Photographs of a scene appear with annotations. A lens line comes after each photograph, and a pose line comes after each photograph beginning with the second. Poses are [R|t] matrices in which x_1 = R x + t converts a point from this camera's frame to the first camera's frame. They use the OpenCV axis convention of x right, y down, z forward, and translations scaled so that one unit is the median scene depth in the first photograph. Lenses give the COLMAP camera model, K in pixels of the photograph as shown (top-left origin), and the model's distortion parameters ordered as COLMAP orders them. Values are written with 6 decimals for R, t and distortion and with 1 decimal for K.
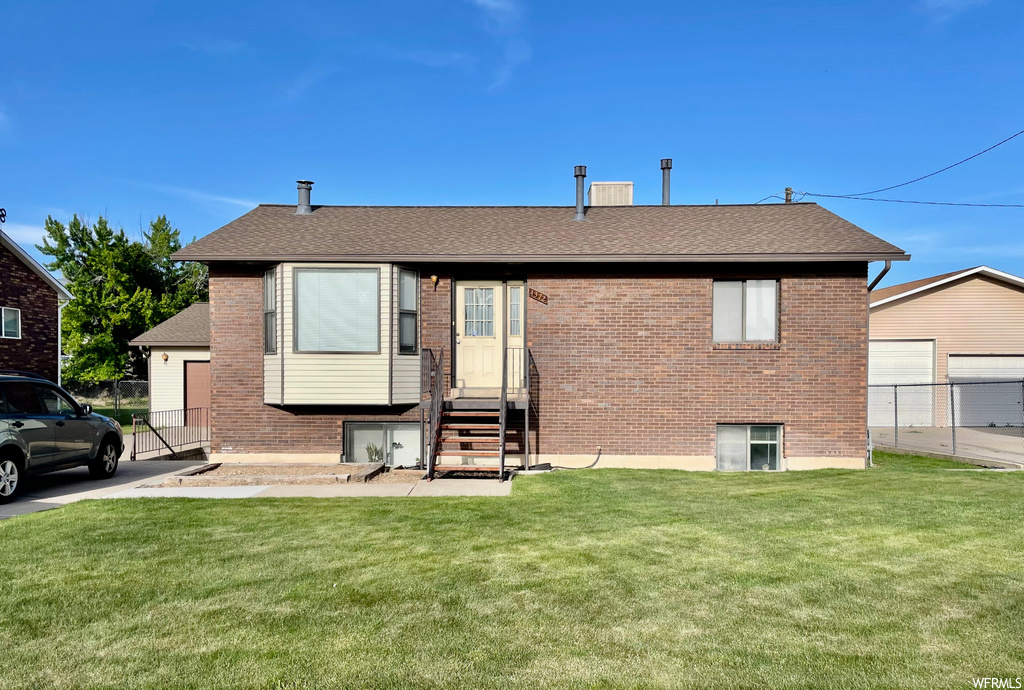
lens RADIAL K [[783.6, 0, 480.3], [0, 783.6, 385.2], [0, 0, 1]] dist [0.029916, -0.008098]
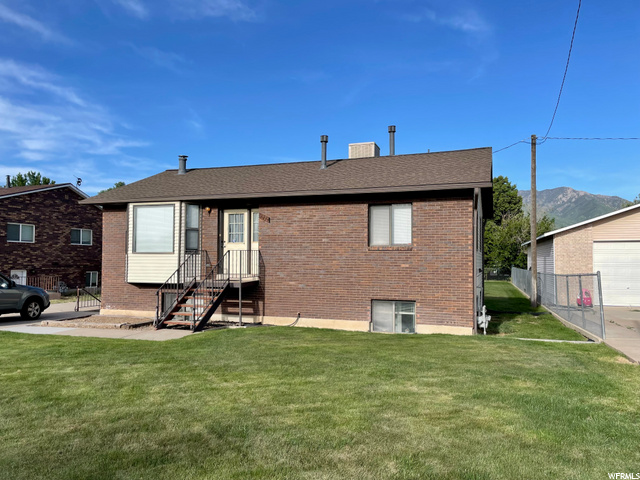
lens RADIAL K [[480.7, 0, 306.1], [0, 480.7, 241.7], [0, 0, 1]] dist [0.038631, -0.017925]
pose [[0.949786, -0.009468, -0.312758, 0.467969], [-0.008616, 0.998372, -0.056388, -0.008865], [0.312783, 0.056251, 0.948158, 0.084728]]
